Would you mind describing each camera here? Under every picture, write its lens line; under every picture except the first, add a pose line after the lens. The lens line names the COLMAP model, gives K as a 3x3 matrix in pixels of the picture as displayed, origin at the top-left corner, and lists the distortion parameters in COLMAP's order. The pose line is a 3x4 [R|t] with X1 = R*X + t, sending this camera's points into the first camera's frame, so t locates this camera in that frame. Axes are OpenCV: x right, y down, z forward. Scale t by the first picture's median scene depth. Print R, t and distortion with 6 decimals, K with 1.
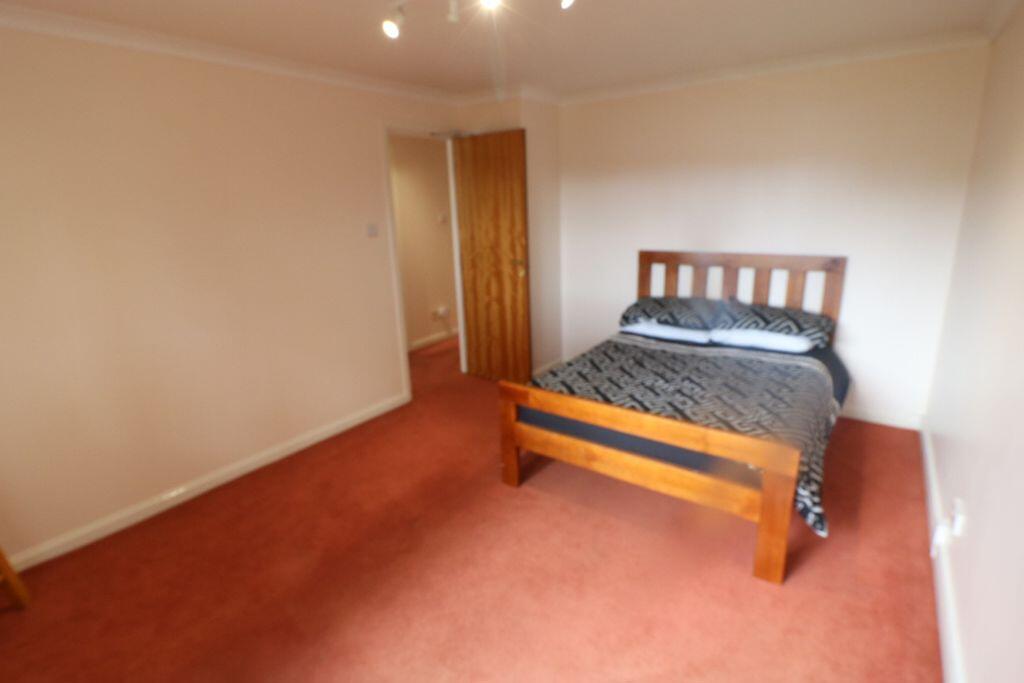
lens RADIAL K [[506.8, 0, 512.0], [0, 506.8, 341.5], [0, 0, 1]] dist [0.000314, -0.000021]
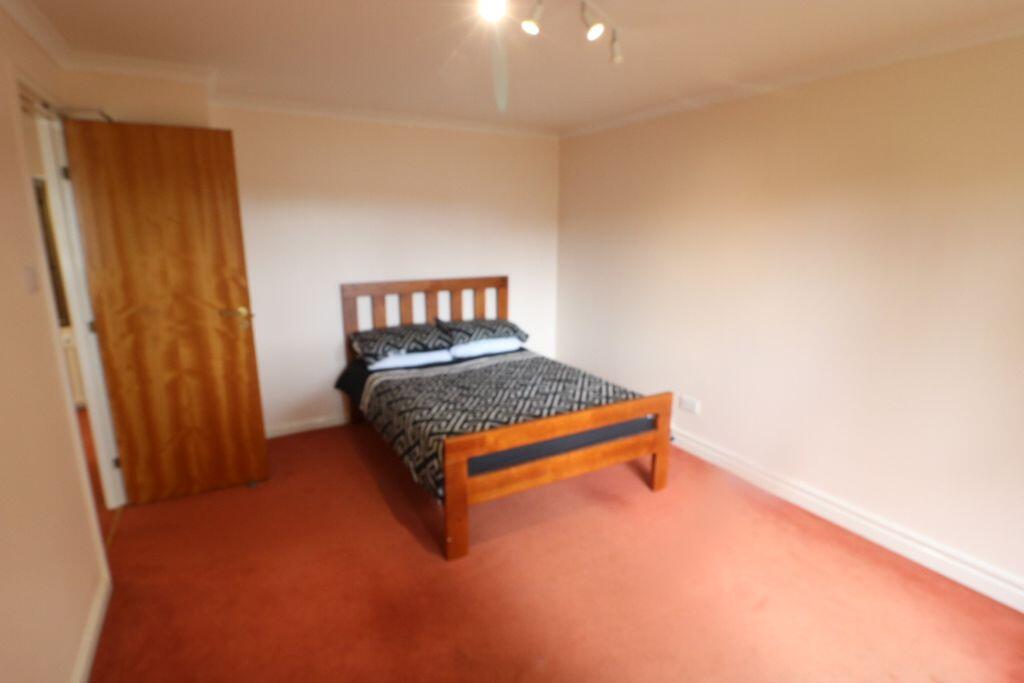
lens RADIAL K [[506.8, 0, 512.0], [0, 506.8, 341.5], [0, 0, 1]] dist [0.000314, -0.000021]
pose [[0.420530, -0.169737, 0.891259, -0.478858], [0.232336, 0.969735, 0.075058, -0.079948], [-0.877026, 0.175507, 0.447239, 0.349840]]
